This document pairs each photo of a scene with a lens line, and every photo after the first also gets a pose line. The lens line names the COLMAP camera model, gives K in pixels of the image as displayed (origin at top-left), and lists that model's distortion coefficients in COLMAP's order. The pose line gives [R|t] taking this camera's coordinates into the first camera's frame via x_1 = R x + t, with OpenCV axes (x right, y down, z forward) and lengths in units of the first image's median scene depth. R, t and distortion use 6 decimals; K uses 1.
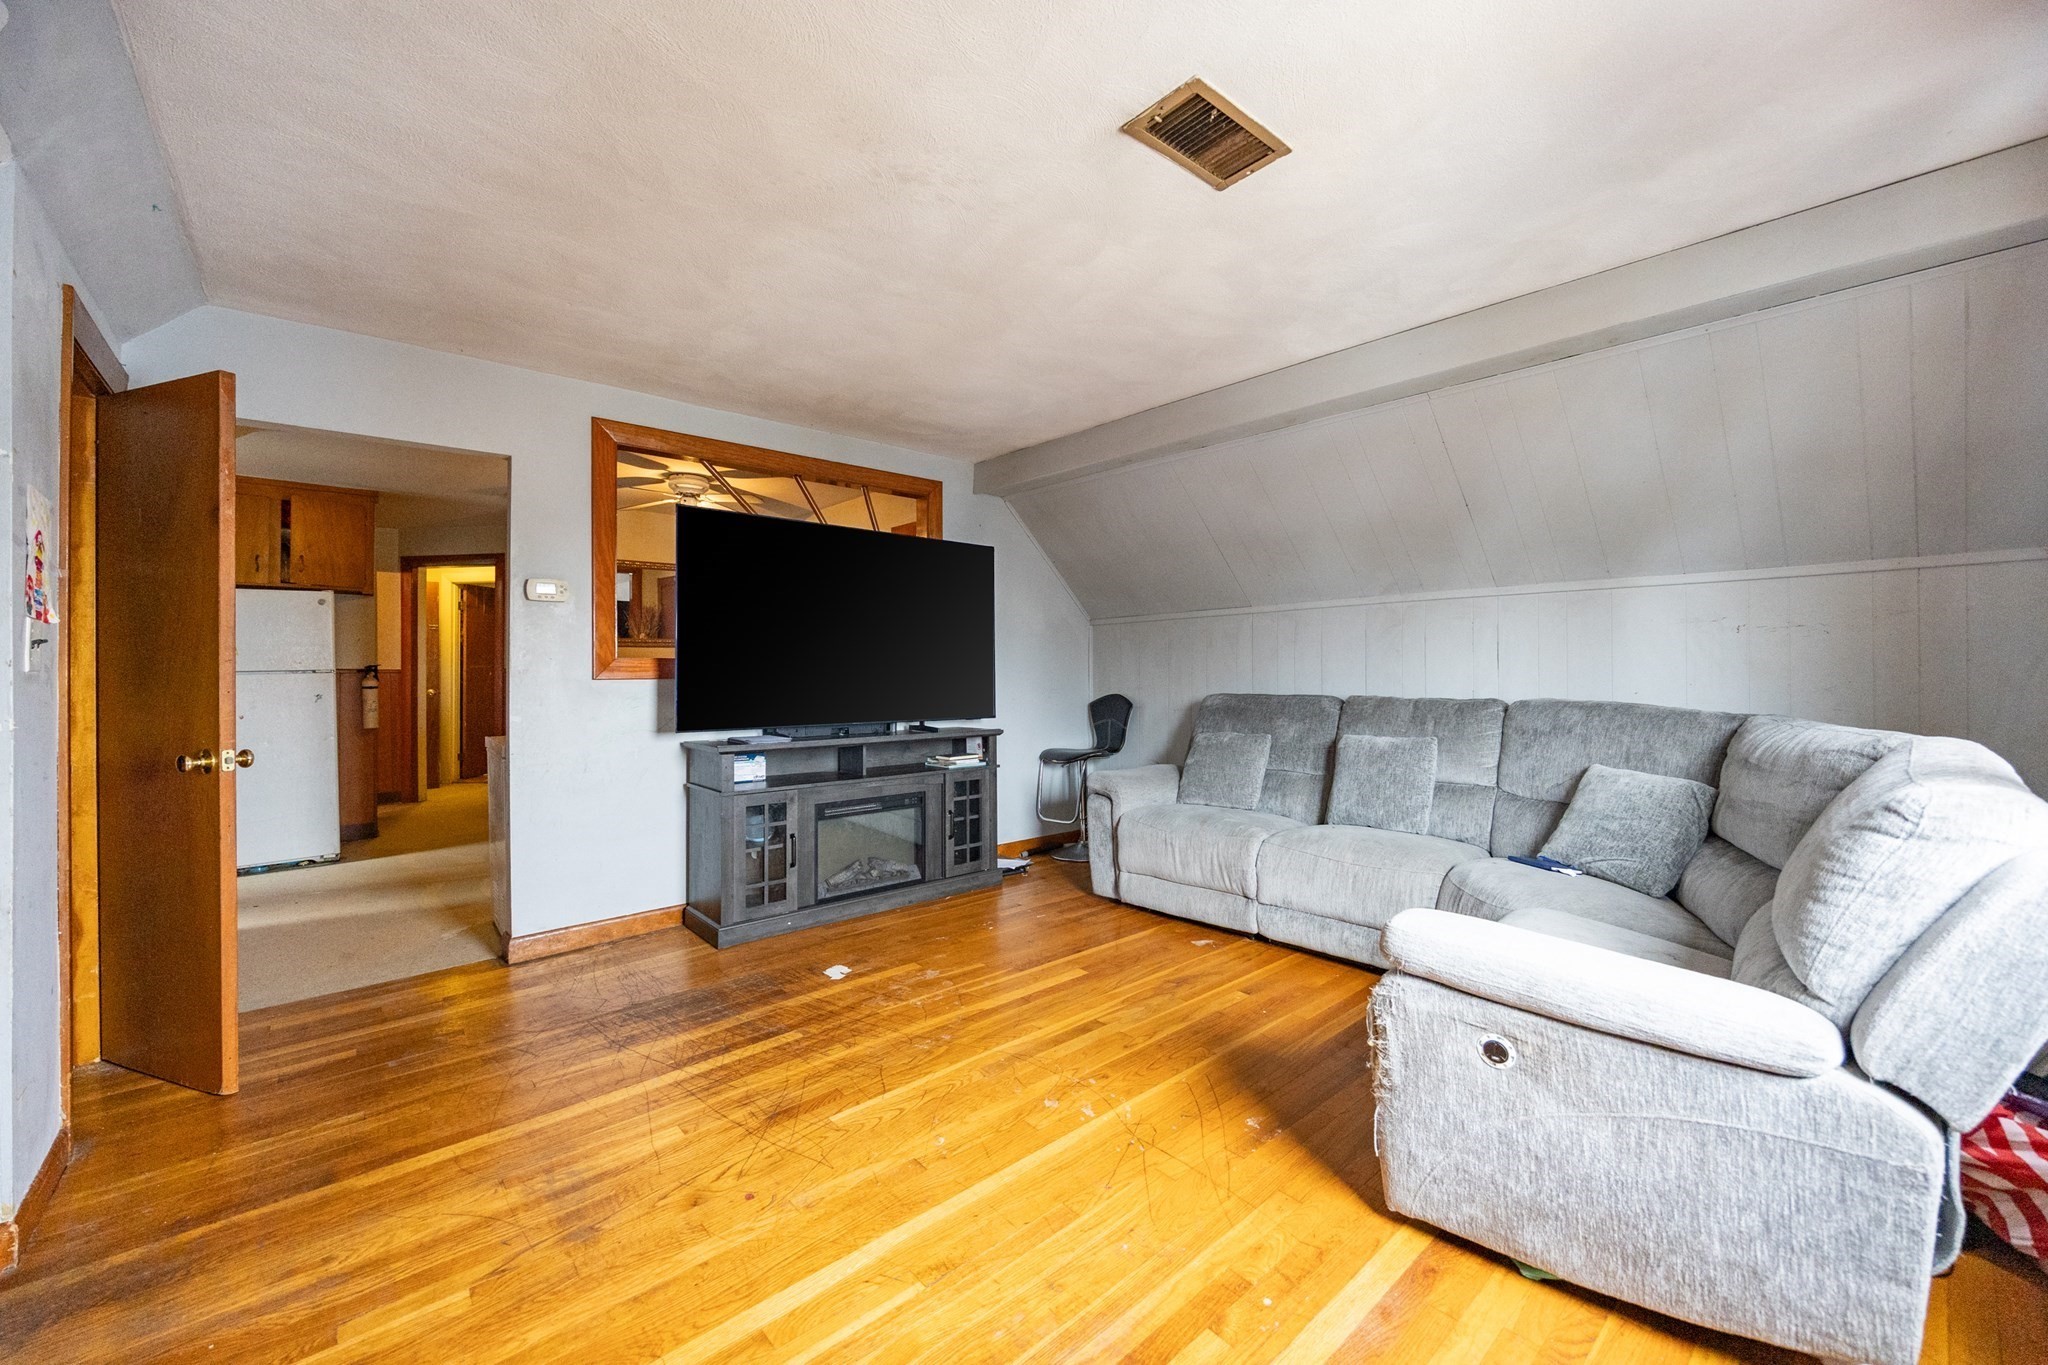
lens RADIAL K [[800.2, 0, 1049.9], [0, 800.2, 677.3], [0, 0, 1]] dist [-0.036475, -0.000001]
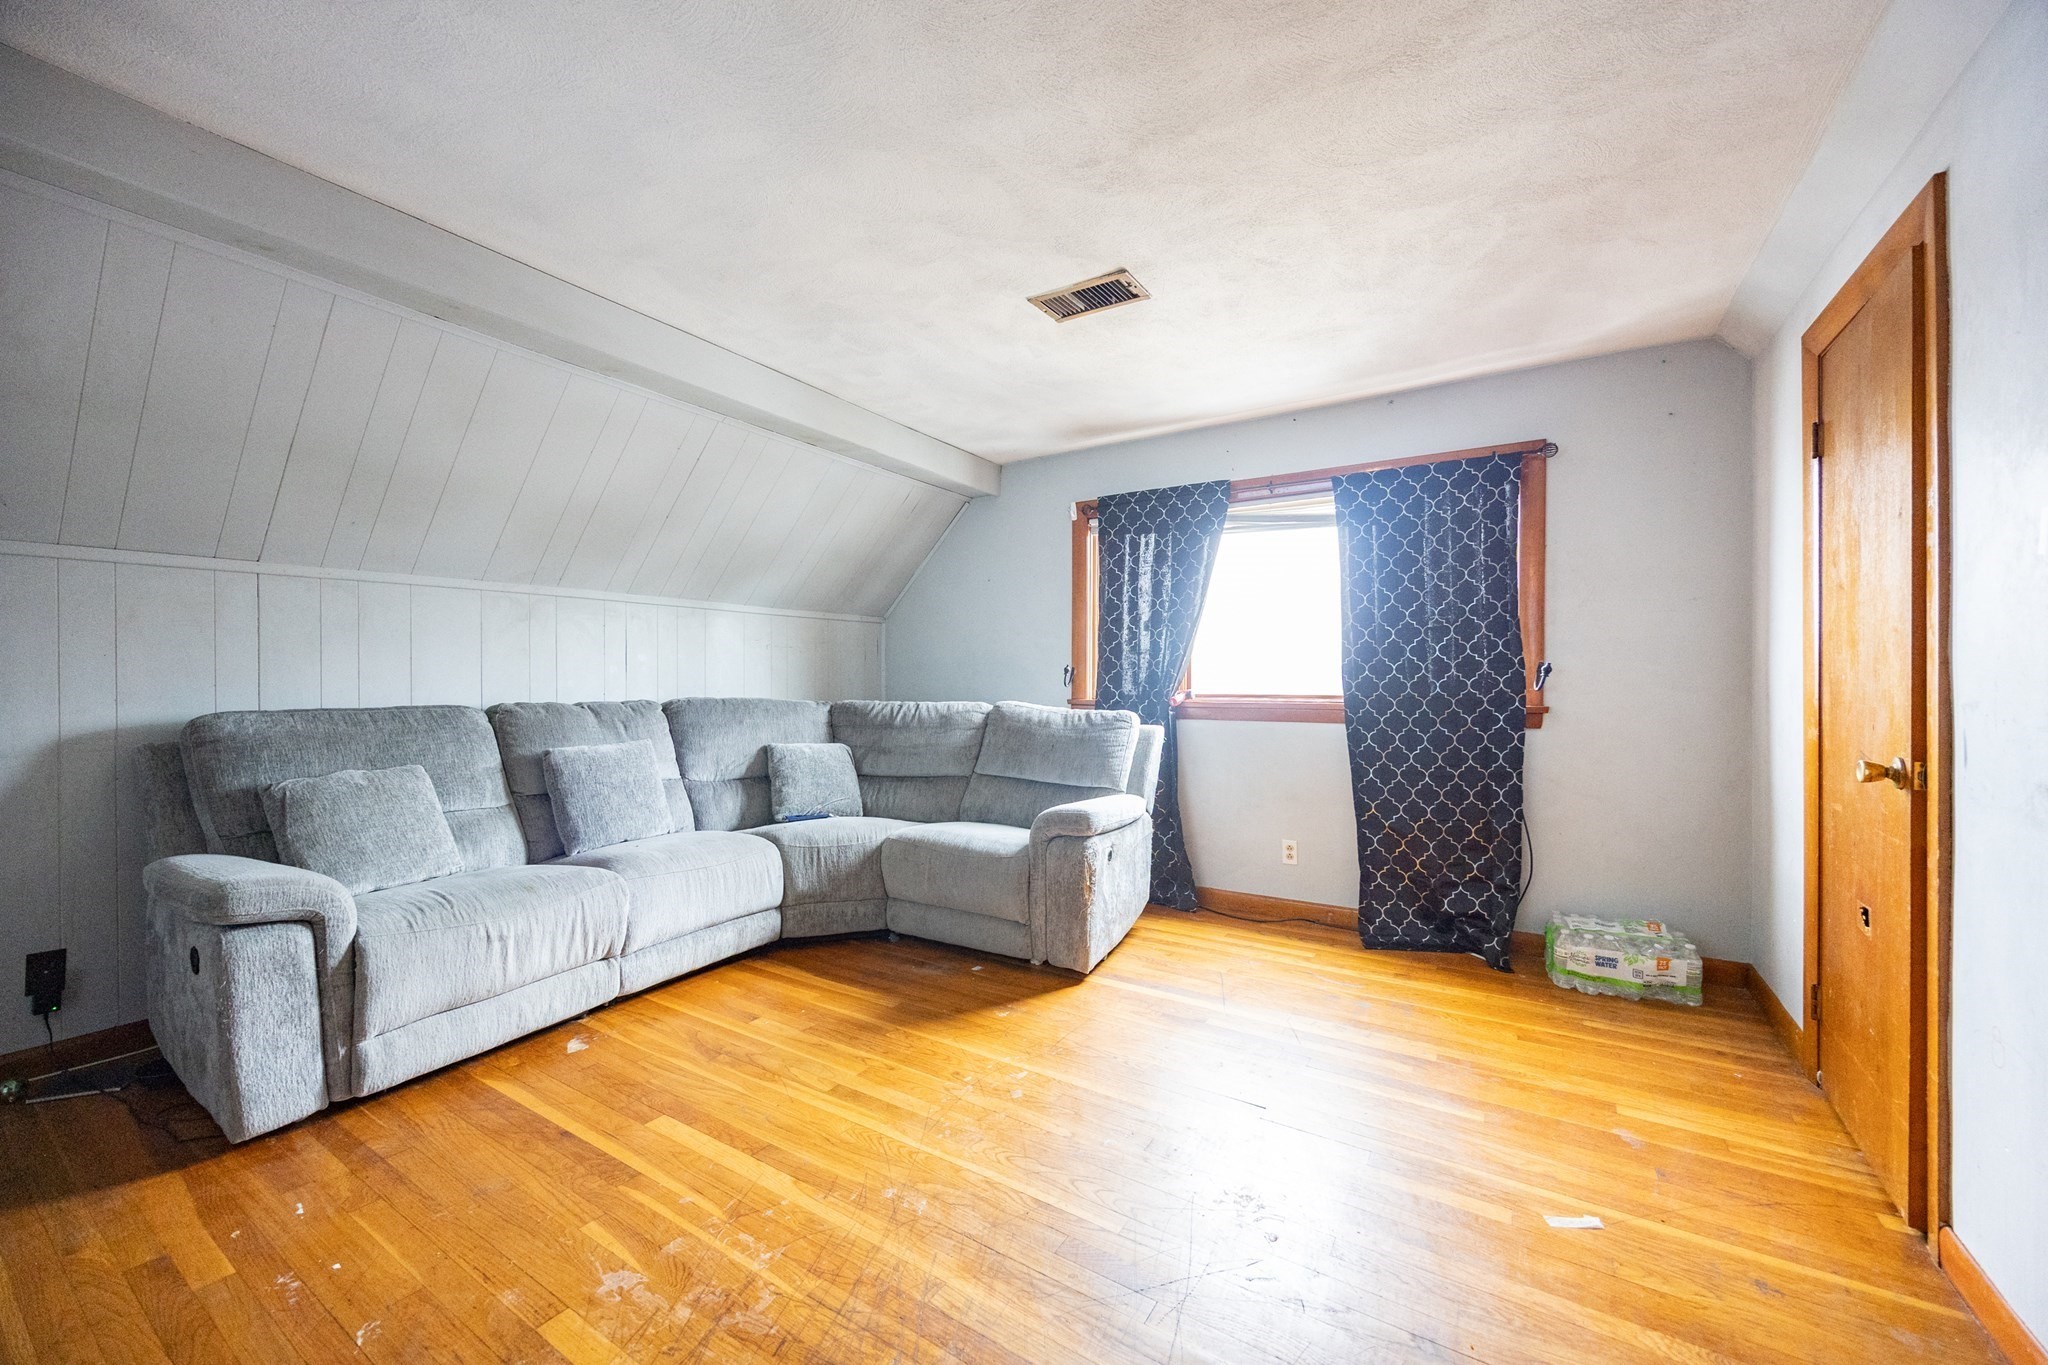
lens RADIAL K [[797.3, 0, 1048.1], [0, 797.3, 718.6], [0, 0, 1]] dist [-0.001328, 0.000083]
pose [[-0.307407, -0.048315, 0.950351, -0.695863], [-0.000662, 0.998721, 0.050559, -0.003154], [-0.951578, 0.014913, -0.307046, 0.904777]]
